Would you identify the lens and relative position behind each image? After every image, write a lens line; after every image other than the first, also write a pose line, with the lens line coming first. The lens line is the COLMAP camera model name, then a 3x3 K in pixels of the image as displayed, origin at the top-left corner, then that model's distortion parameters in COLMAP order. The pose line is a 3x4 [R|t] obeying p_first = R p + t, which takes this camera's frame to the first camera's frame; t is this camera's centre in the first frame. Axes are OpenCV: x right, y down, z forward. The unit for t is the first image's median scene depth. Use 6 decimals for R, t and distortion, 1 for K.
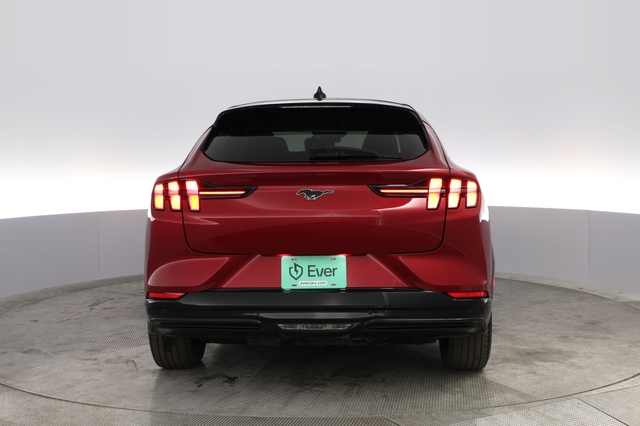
lens RADIAL K [[541.8, 0, 322.3], [0, 541.8, 215.3], [0, 0, 1]] dist [-0.047620, 0.014832]
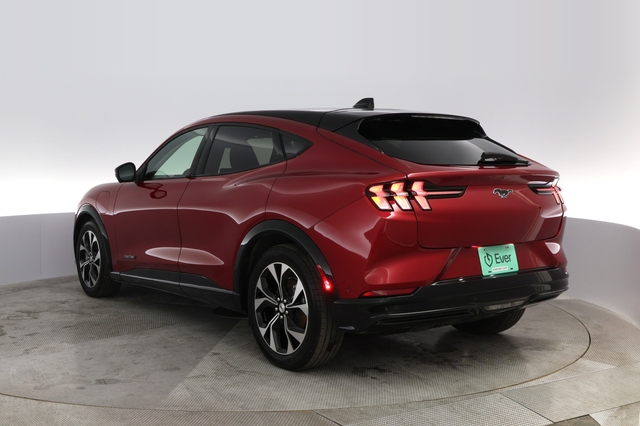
lens RADIAL K [[507.5, 0, 314.4], [0, 507.5, 199.3], [0, 0, 1]] dist [-0.056976, 0.000727]
pose [[0.911916, -0.018111, 0.409978, -0.827188], [0.029922, 0.999301, -0.022411, -0.012827], [-0.409285, 0.032705, 0.911820, 0.165038]]
